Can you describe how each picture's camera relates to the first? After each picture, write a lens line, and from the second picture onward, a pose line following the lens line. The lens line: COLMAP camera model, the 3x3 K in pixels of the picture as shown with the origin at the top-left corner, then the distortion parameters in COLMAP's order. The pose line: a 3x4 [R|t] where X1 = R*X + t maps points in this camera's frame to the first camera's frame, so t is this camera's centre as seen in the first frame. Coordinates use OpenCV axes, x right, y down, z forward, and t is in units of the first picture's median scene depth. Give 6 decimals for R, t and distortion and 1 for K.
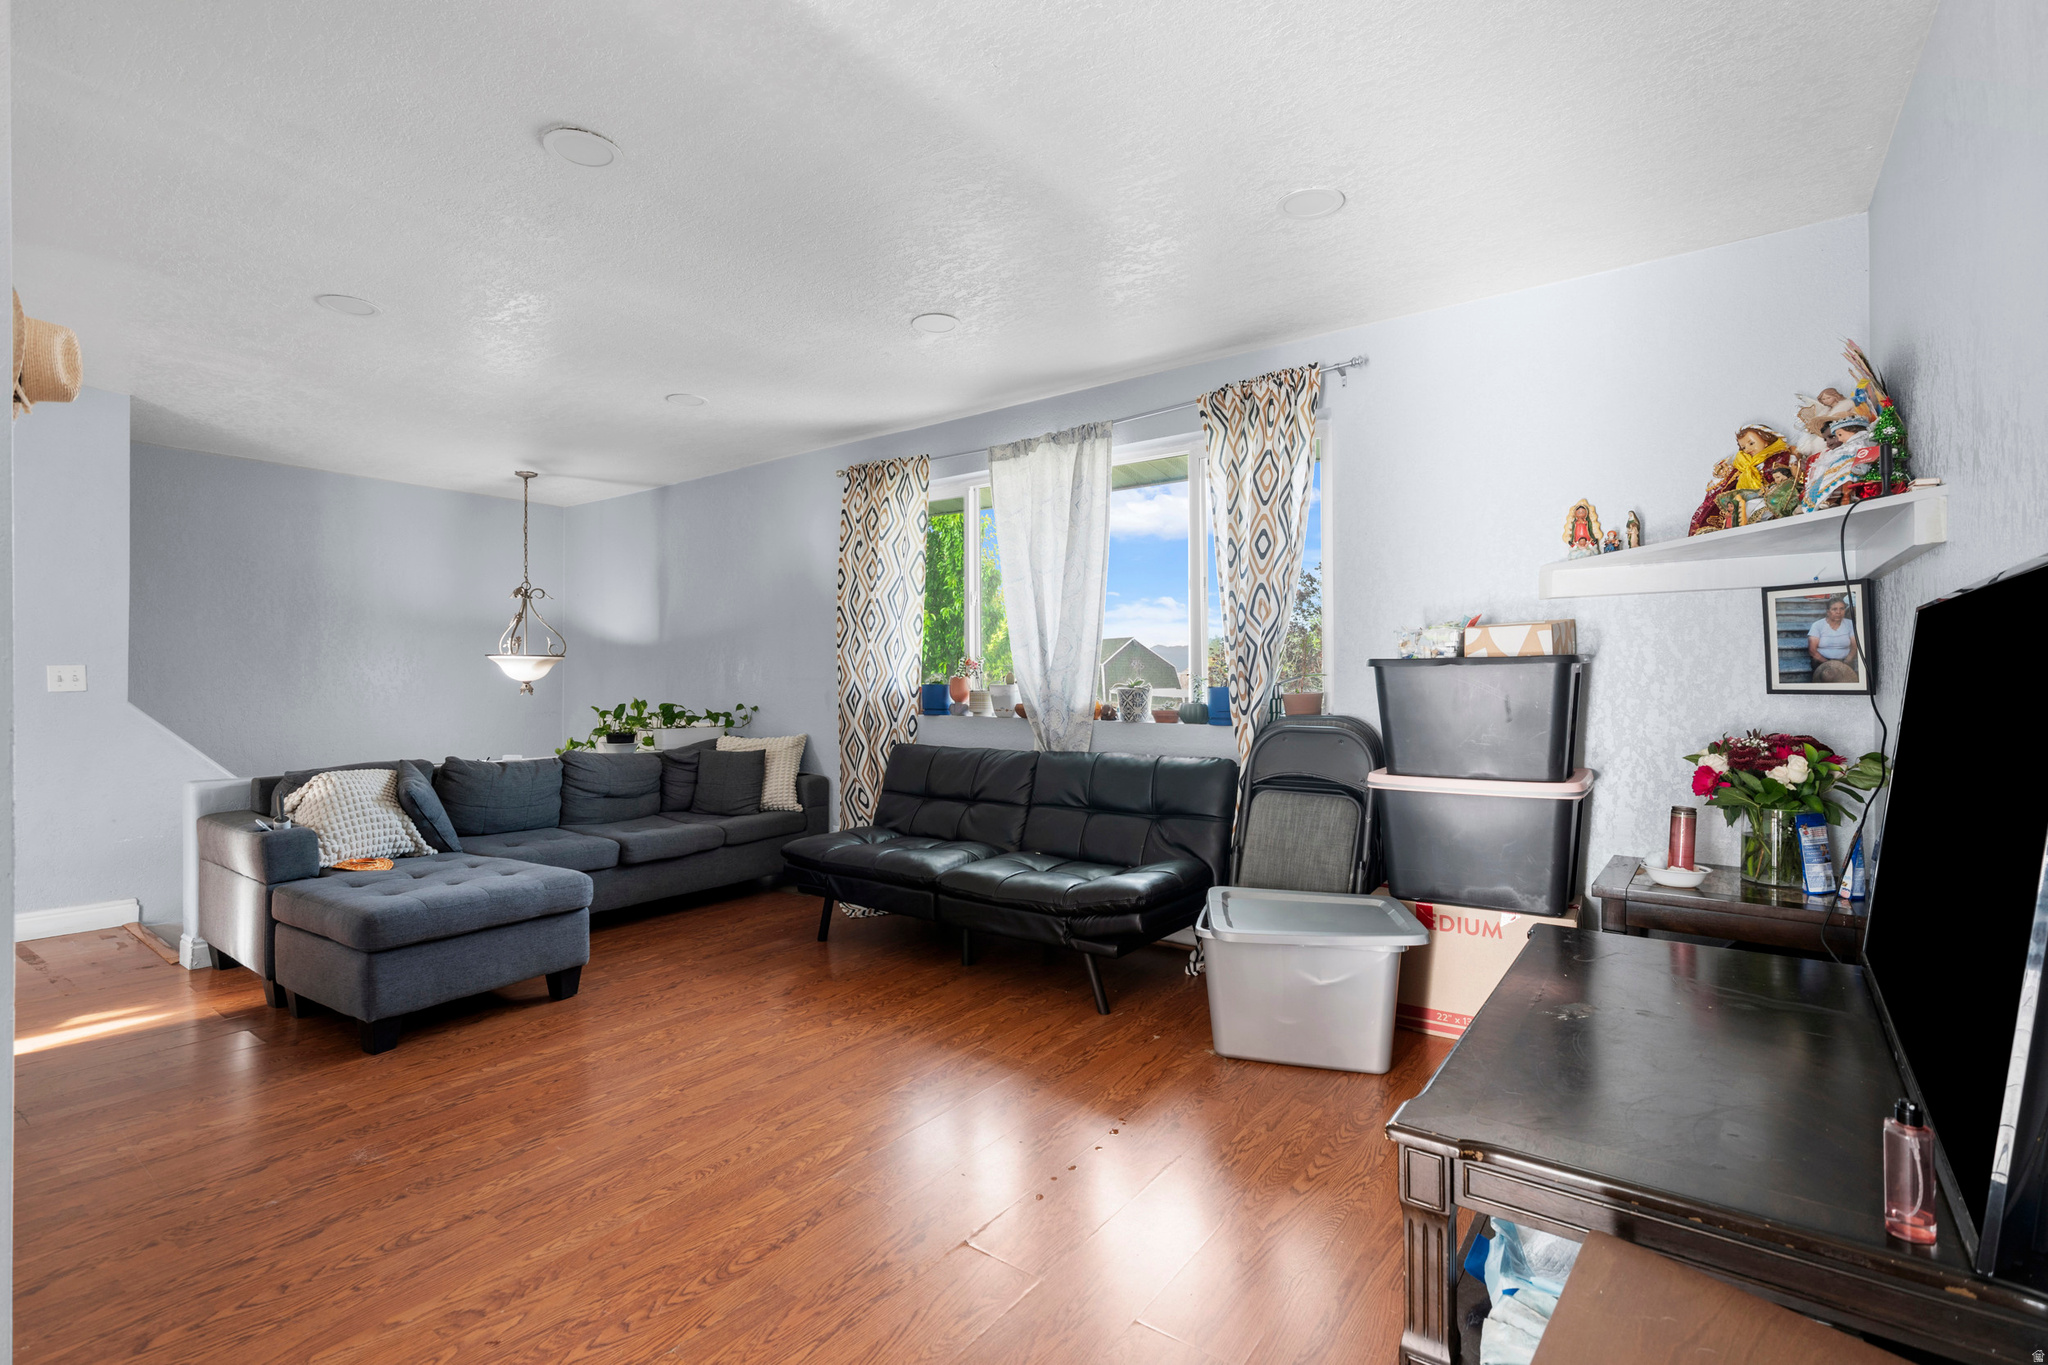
lens RADIAL K [[944.6, 0, 1018.0], [0, 944.6, 677.0], [0, 0, 1]] dist [0.004981, -0.001149]
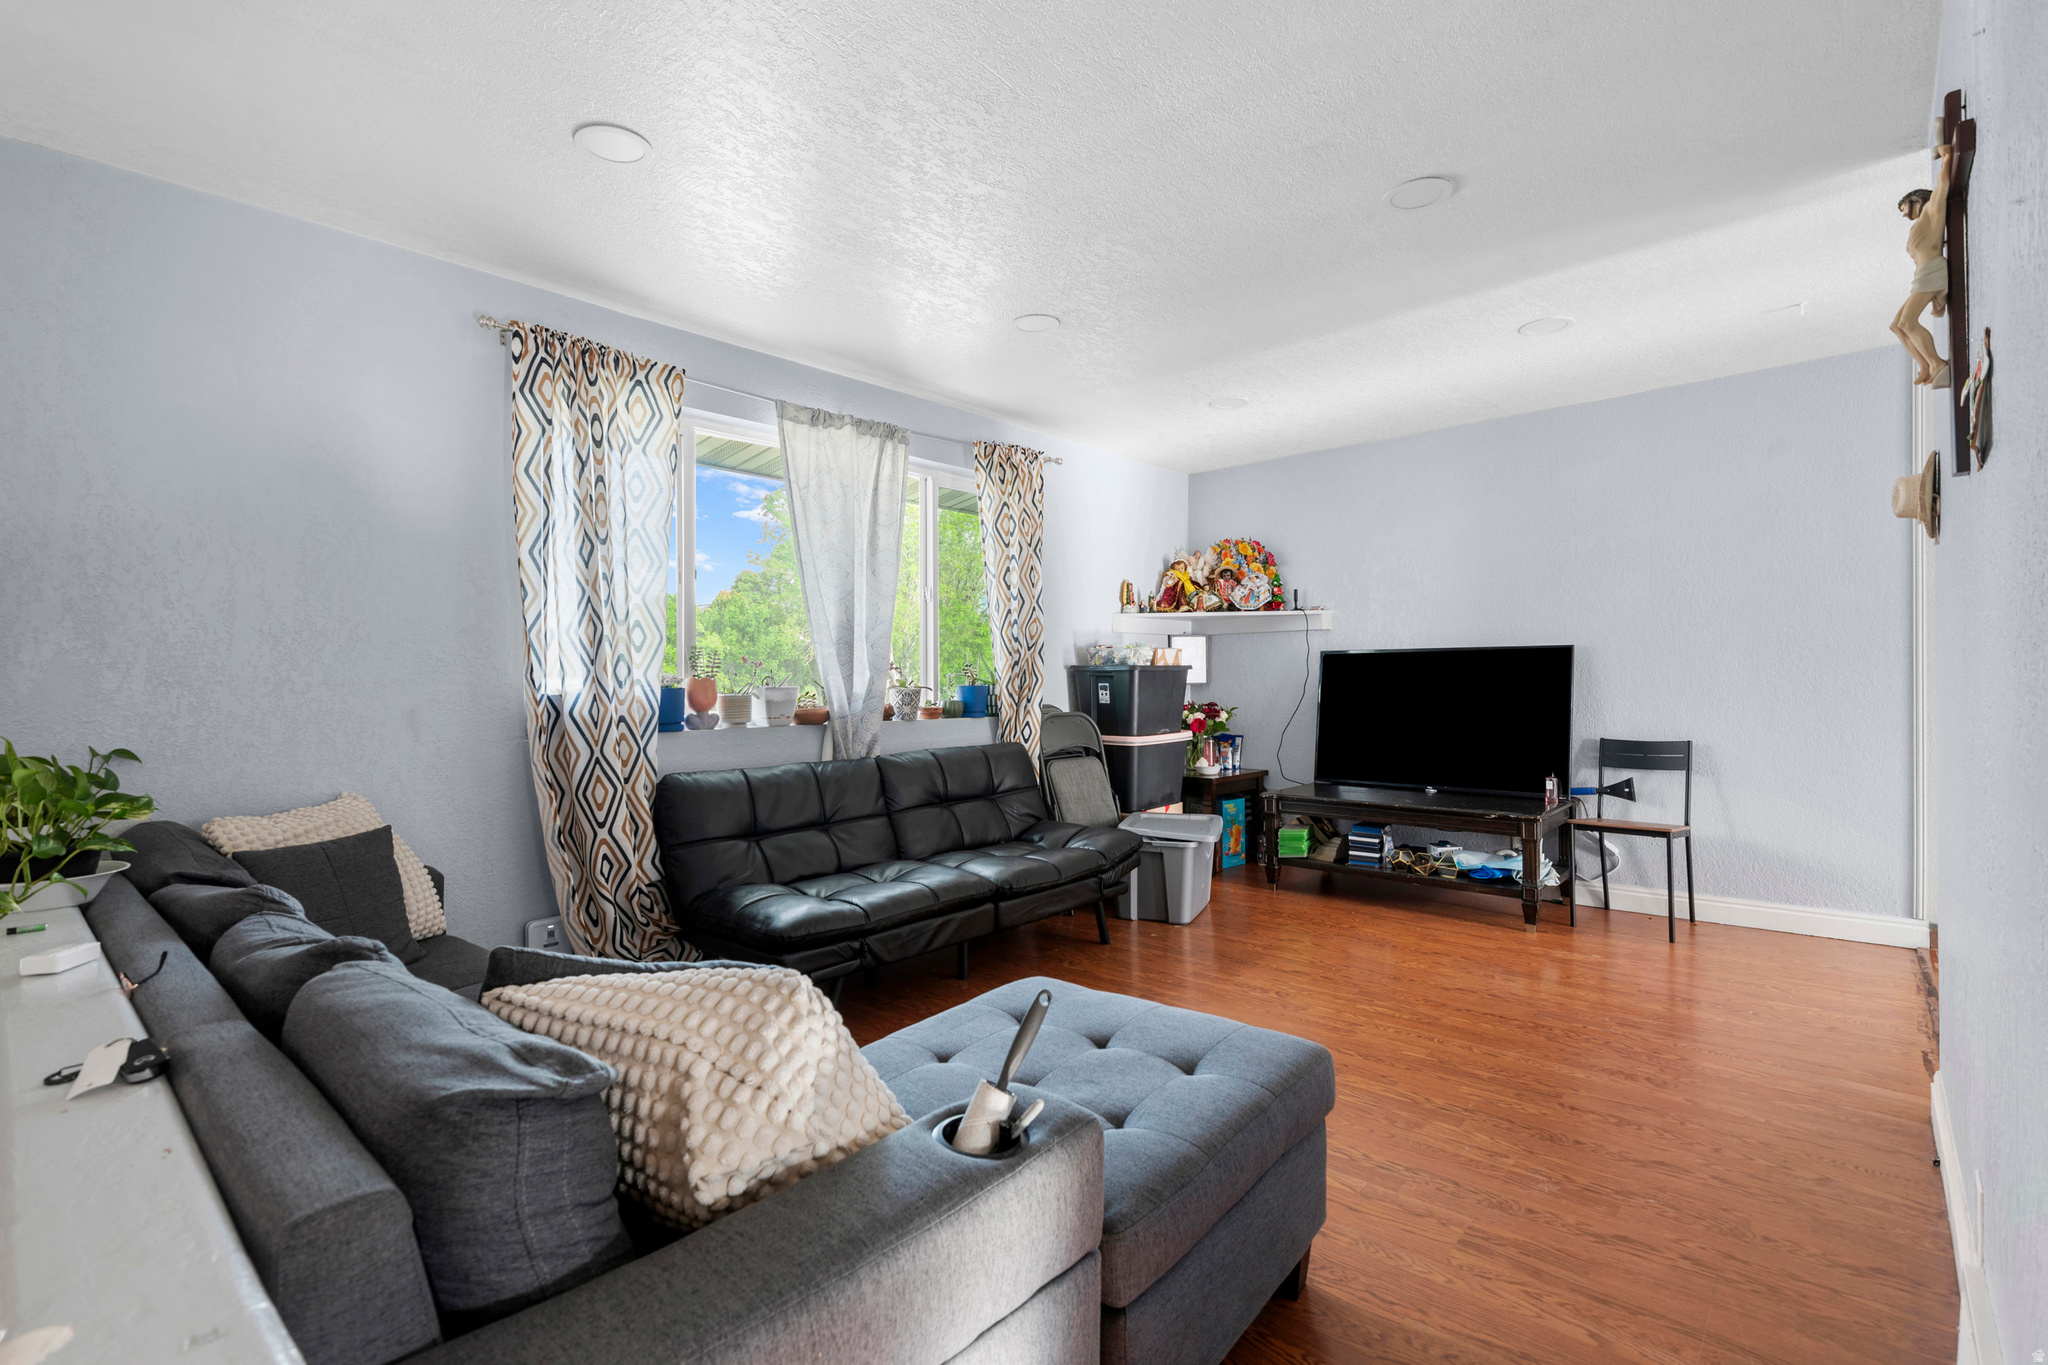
lens RADIAL K [[944.6, 0, 1017.4], [0, 944.6, 676.4], [0, 0, 1]] dist [0.004981, -0.001149]
pose [[0.073392, 0.003144, 0.997298, -0.939748], [0.004321, 0.999985, -0.003471, 0.002668], [-0.997294, 0.004564, 0.073377, 0.817907]]
